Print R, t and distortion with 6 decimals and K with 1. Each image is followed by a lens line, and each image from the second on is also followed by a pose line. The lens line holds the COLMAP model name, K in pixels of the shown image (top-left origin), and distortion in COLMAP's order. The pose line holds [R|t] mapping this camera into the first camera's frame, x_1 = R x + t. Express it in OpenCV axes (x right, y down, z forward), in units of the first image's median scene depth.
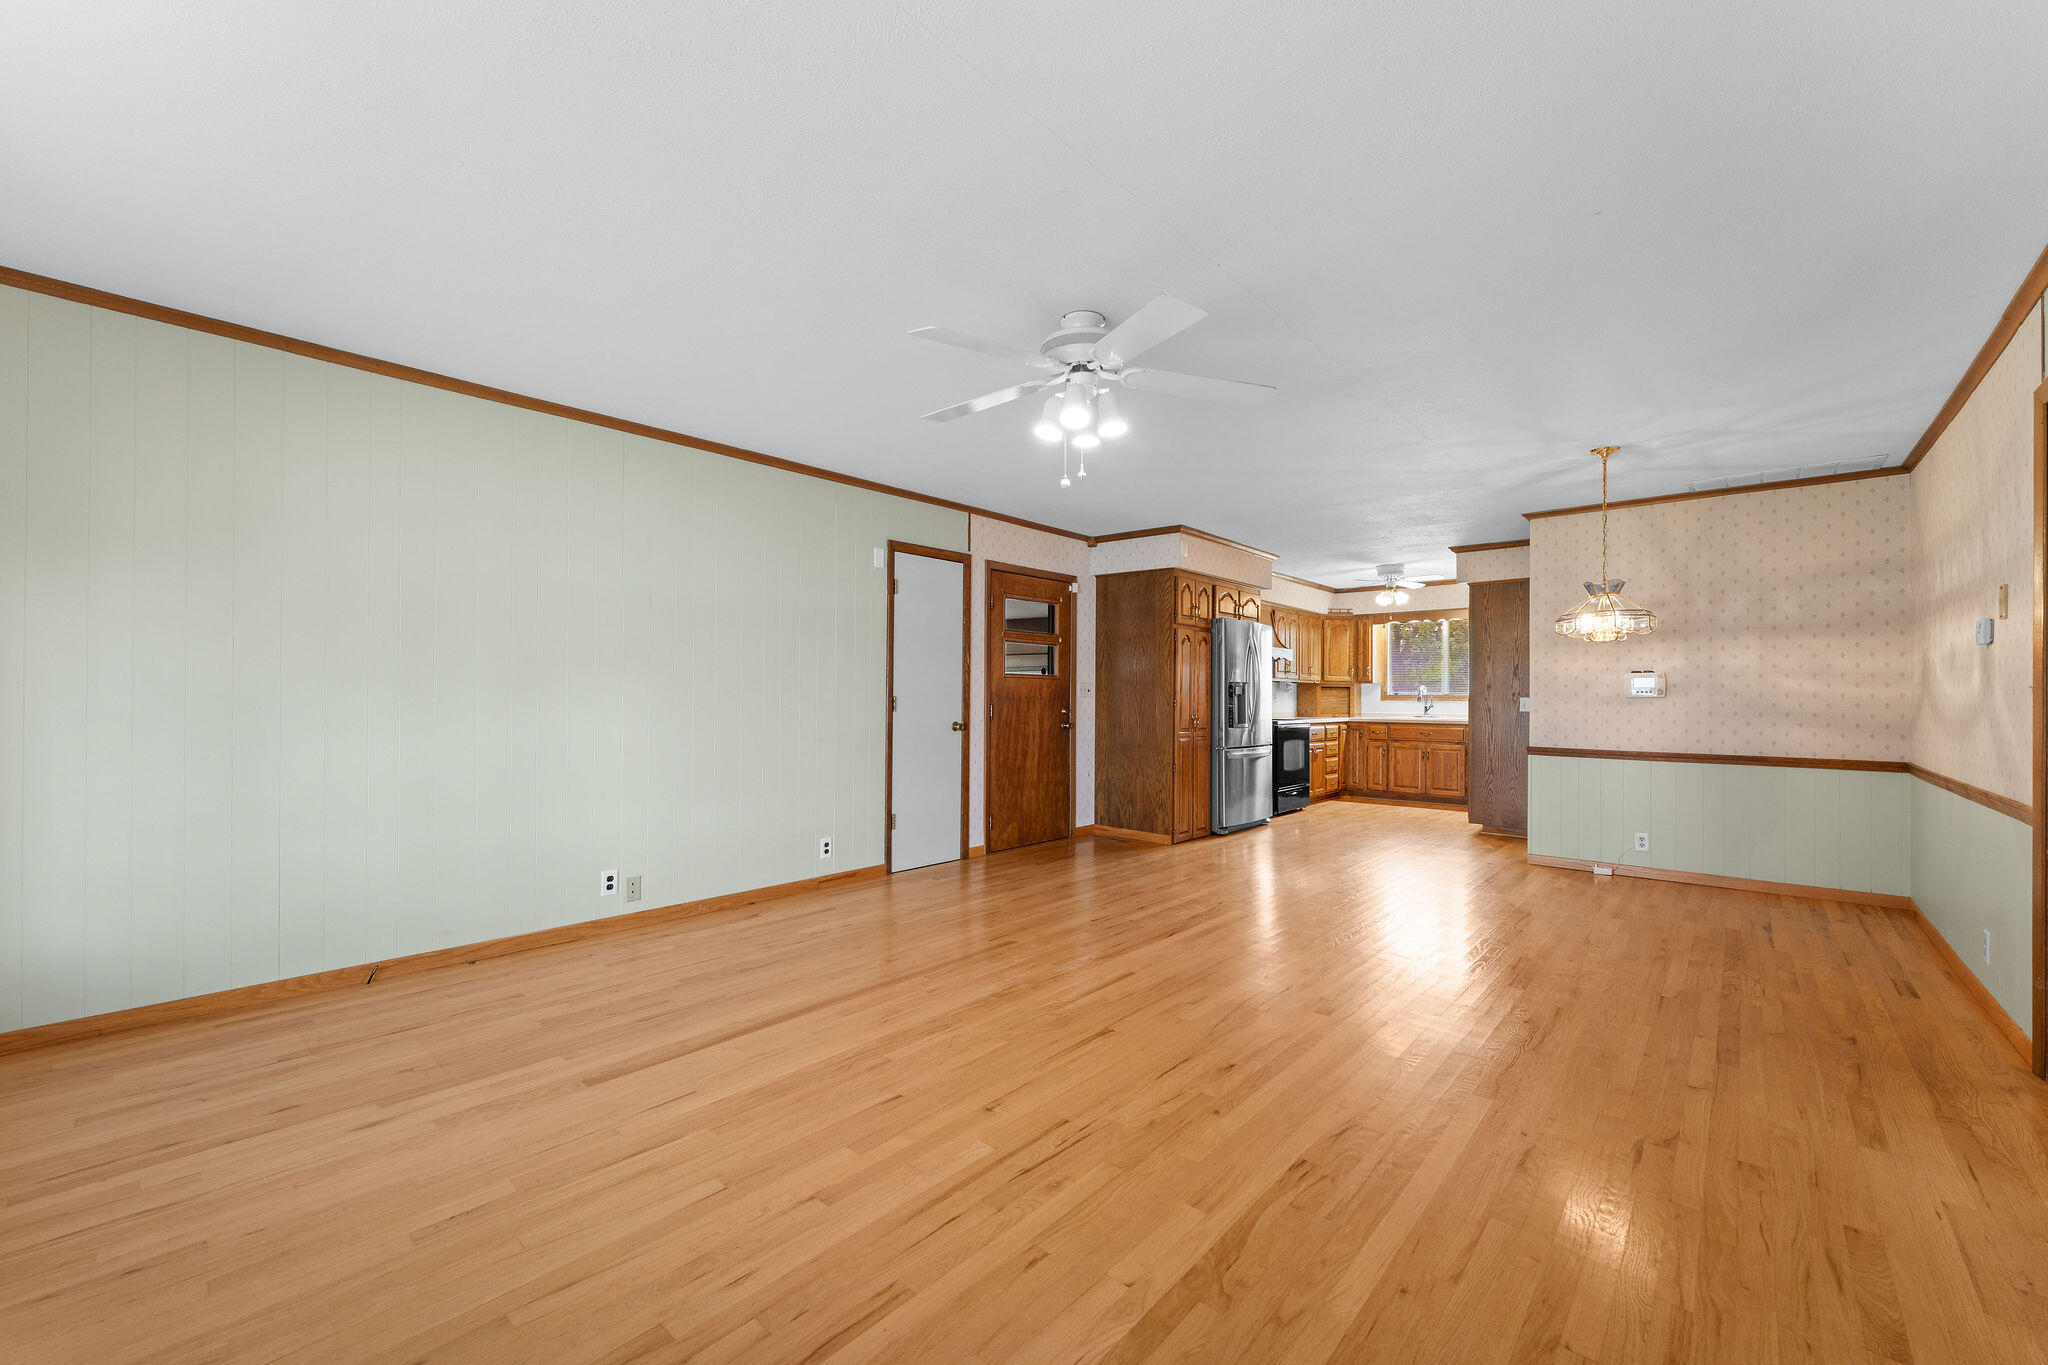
lens RADIAL K [[816.9, 0, 1014.7], [0, 816.9, 697.0], [0, 0, 1]] dist [0.000554, -0.000904]
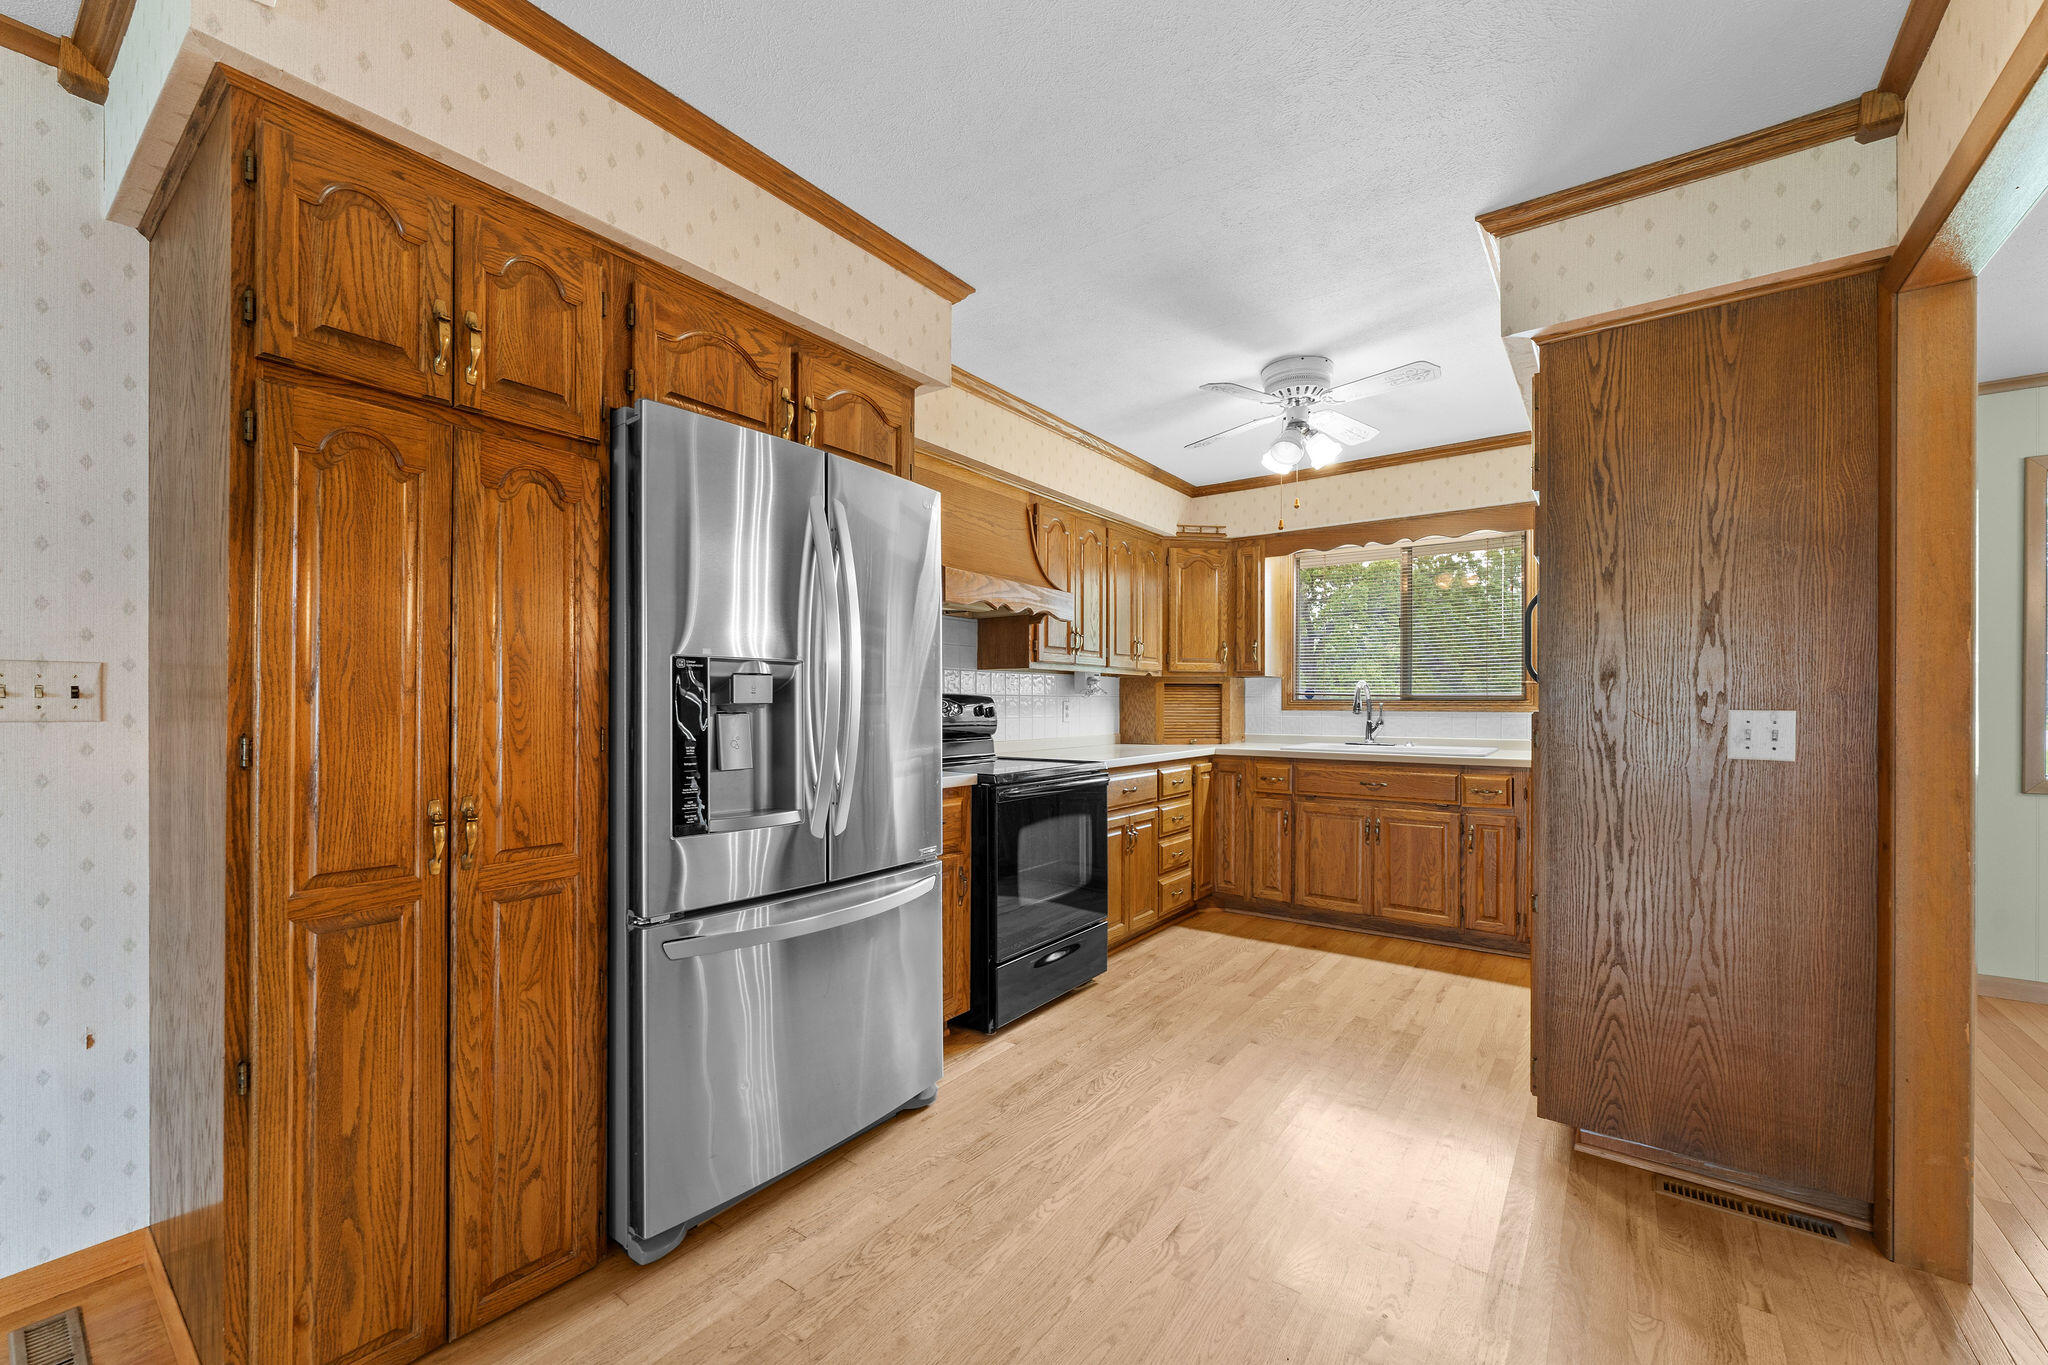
lens RADIAL K [[816.9, 0, 1013.2], [0, 816.9, 704.6], [0, 0, 1]] dist [0.000554, -0.000904]
pose [[0.996249, -0.004242, 0.086424, 0.256373], [0.003805, 0.999979, 0.005226, -0.002863], [-0.086444, -0.004878, 0.996245, 0.547513]]
